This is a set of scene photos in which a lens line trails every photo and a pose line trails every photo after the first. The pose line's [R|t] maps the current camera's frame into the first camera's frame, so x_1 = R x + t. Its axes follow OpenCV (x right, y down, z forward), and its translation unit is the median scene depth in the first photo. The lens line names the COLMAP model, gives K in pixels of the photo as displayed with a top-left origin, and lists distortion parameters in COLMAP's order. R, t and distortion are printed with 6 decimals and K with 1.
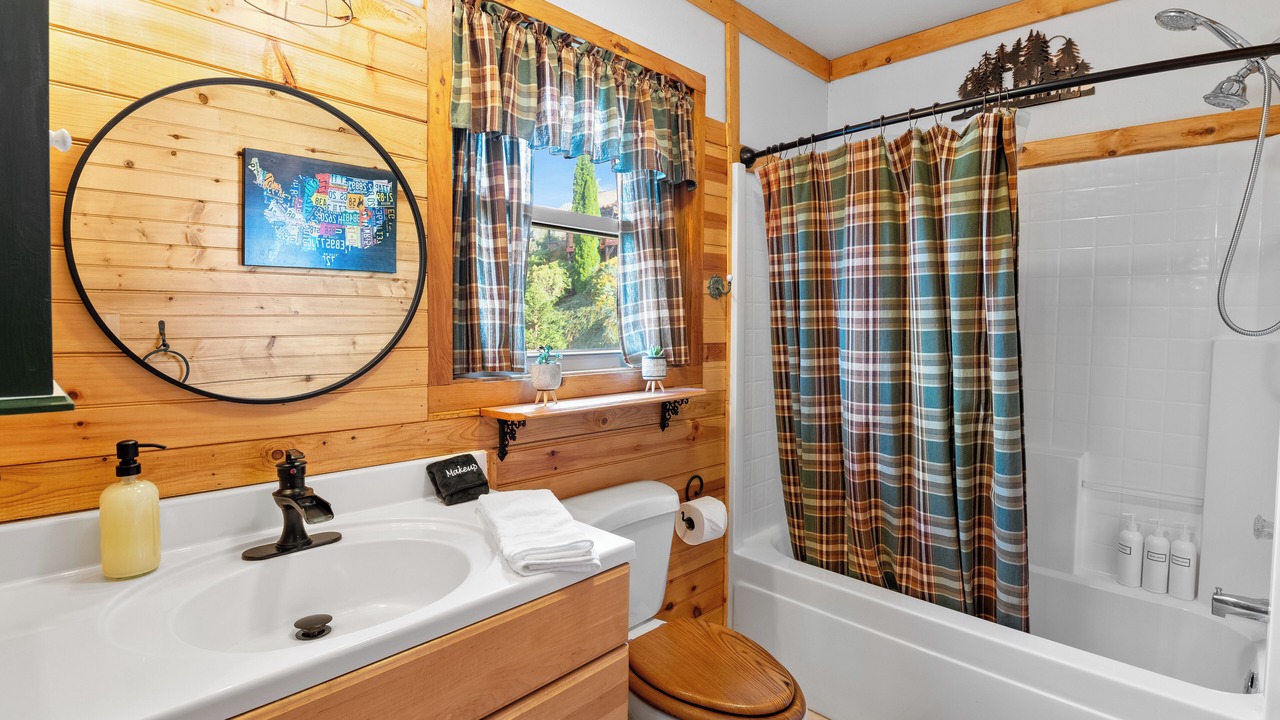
lens RADIAL K [[625.7, 0, 643.7], [0, 625.7, 369.7], [0, 0, 1]] dist [0.002128, -0.009115]
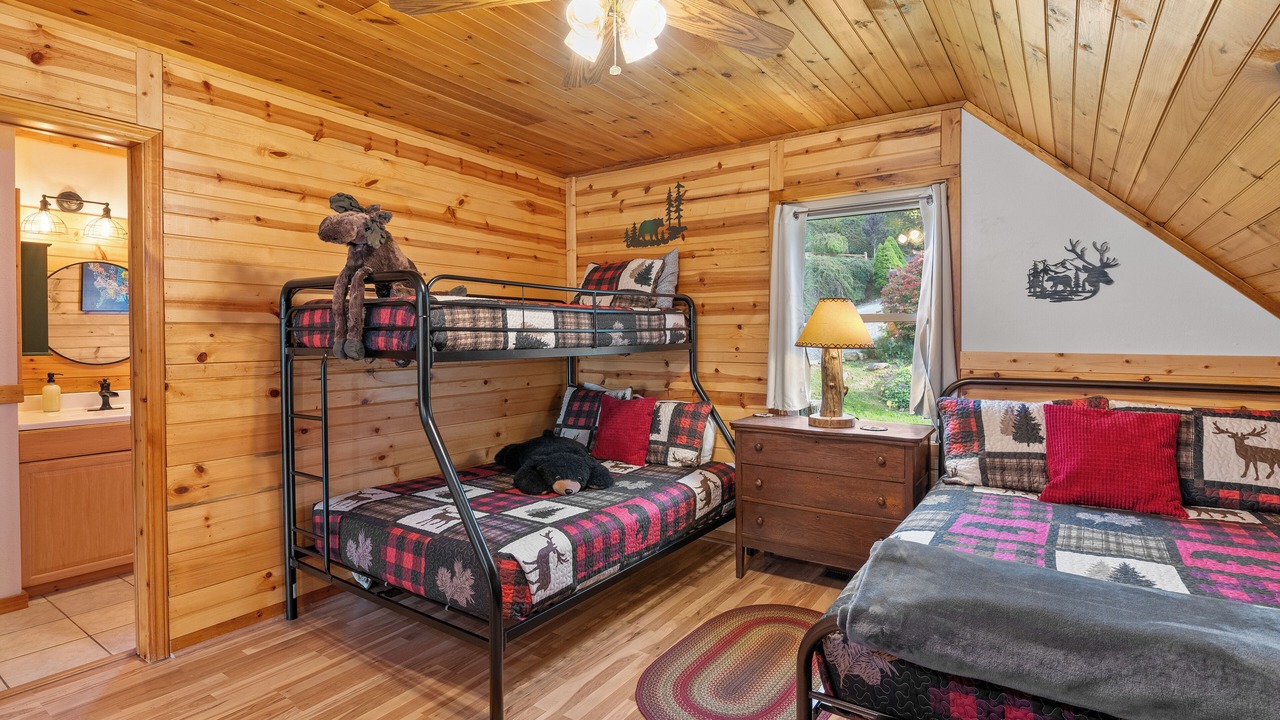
lens RADIAL K [[625.7, 0, 638.0], [0, 625.7, 370.4], [0, 0, 1]] dist [0.002128, -0.009115]
pose [[0.984116, -0.017102, 0.176700, 0.715686], [0.022262, 0.999380, -0.027260, 0.109069], [-0.176124, 0.030761, 0.983887, -1.203547]]
